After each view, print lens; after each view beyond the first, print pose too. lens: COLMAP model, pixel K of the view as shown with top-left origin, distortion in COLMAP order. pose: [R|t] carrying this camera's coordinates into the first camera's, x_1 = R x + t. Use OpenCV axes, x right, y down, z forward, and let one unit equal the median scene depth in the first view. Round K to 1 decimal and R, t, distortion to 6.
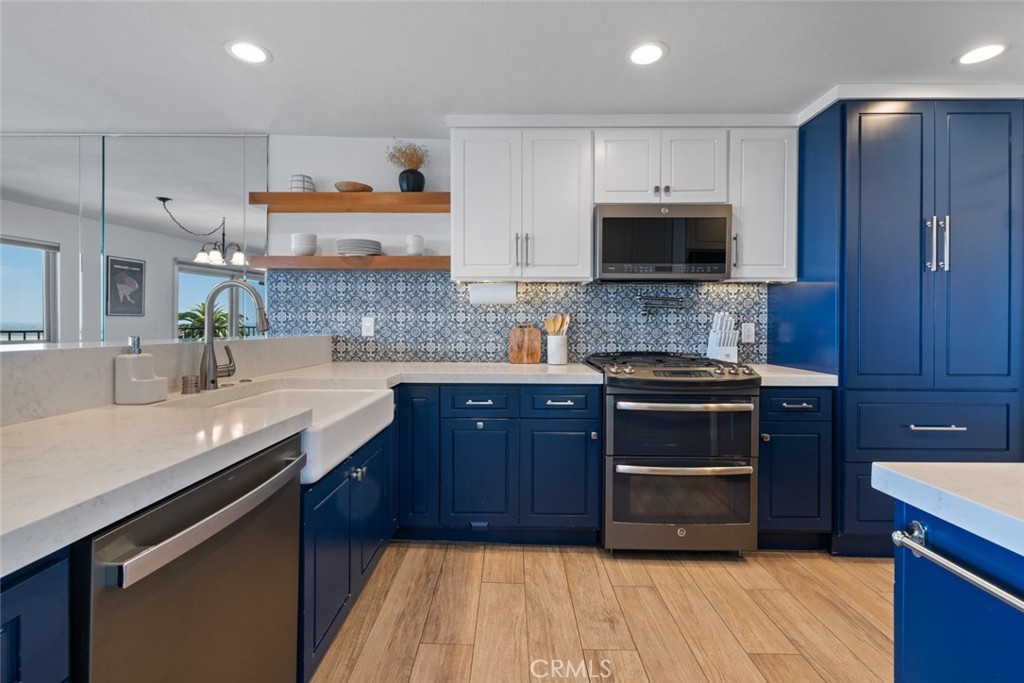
lens RADIAL K [[440.6, 0, 512.7], [0, 440.6, 331.2], [0, 0, 1]] dist [-0.004083, -0.000007]
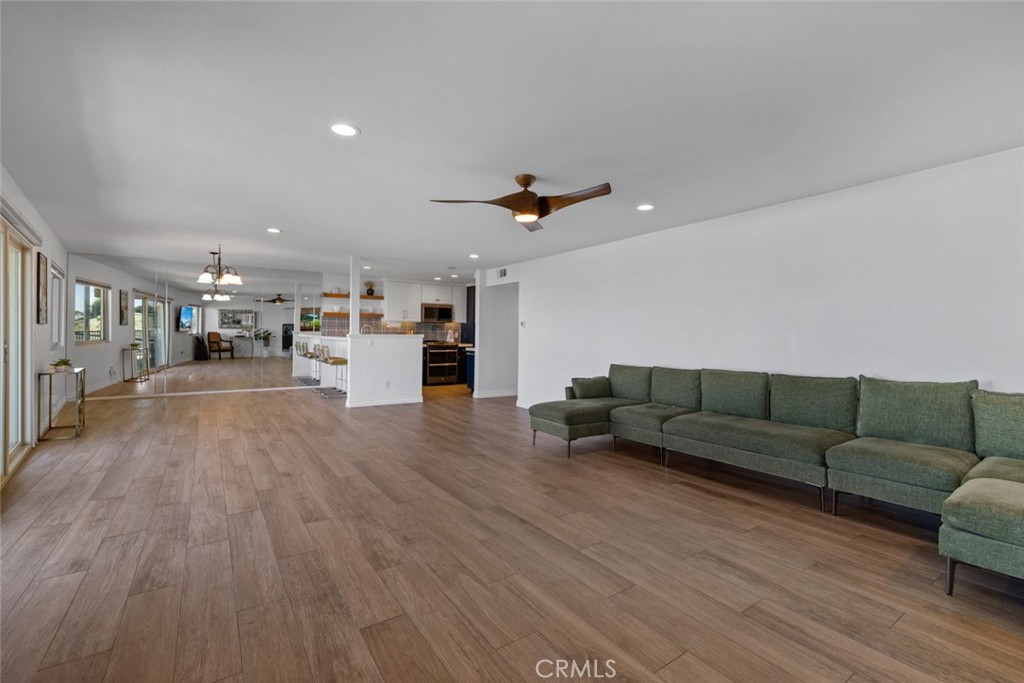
lens RADIAL K [[440.6, 0, 513.1], [0, 440.6, 337.5], [0, 0, 1]] dist [-0.004083, -0.000007]
pose [[0.823046, -0.000031, 0.567975, -1.329578], [-0.000860, 0.999999, 0.001301, 0.016687], [-0.567974, -0.001559, 0.823045, -2.618960]]
